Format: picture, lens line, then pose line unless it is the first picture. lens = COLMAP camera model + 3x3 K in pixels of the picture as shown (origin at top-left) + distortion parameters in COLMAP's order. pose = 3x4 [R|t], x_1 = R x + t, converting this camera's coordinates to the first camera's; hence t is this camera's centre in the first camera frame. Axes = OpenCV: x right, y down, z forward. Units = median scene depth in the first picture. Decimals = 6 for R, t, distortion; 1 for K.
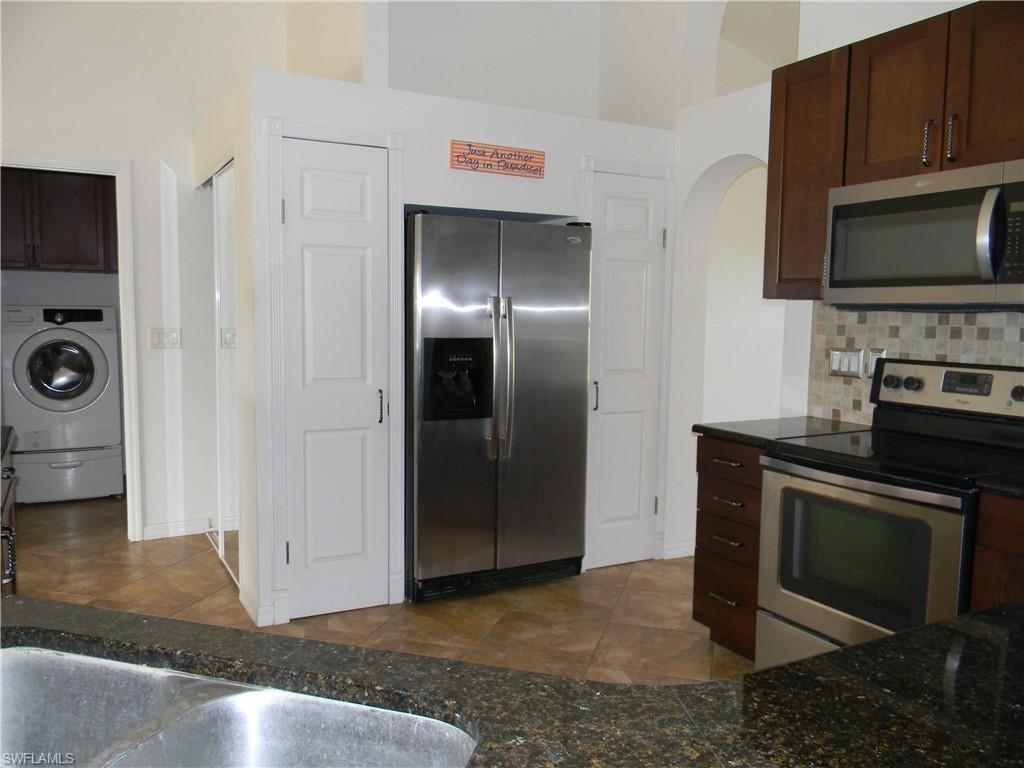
lens RADIAL K [[830.1, 0, 512.8], [0, 830.1, 384.1], [0, 0, 1]] dist [0.008158, 0.002748]
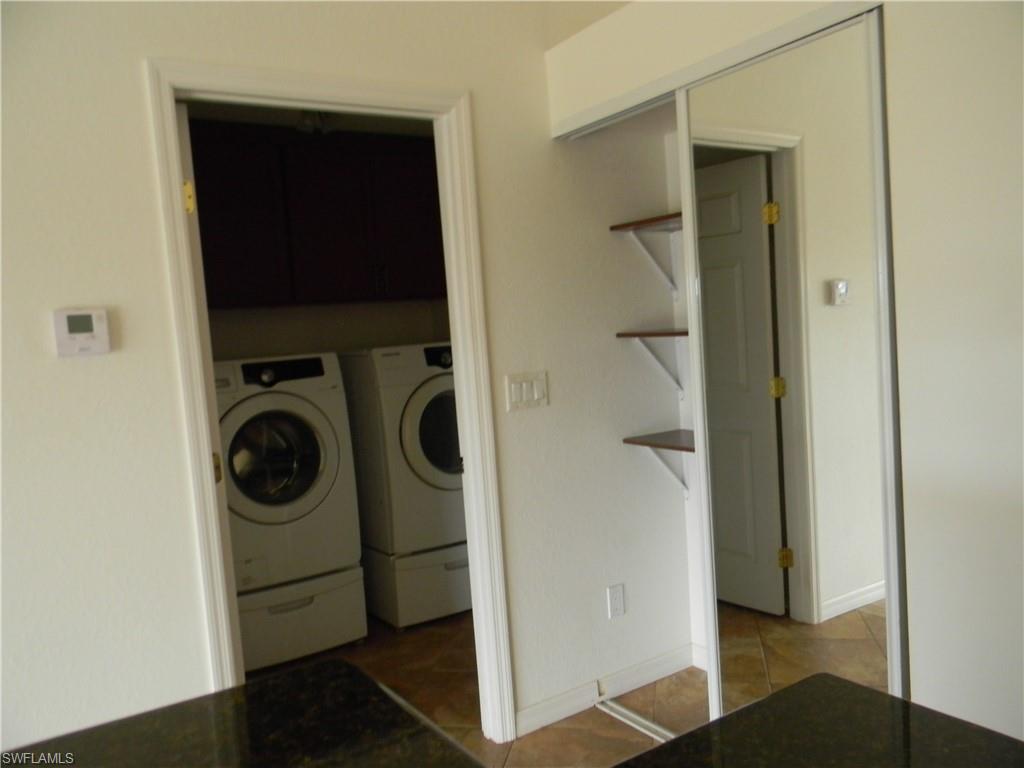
lens RADIAL K [[830.1, 0, 511.5], [0, 830.1, 386.2], [0, 0, 1]] dist [0.008158, 0.002748]
pose [[0.993402, -0.092456, 0.067850, -0.403554], [0.094107, 0.995329, -0.021542, -0.040526], [-0.065542, 0.027785, 0.997463, 0.353306]]
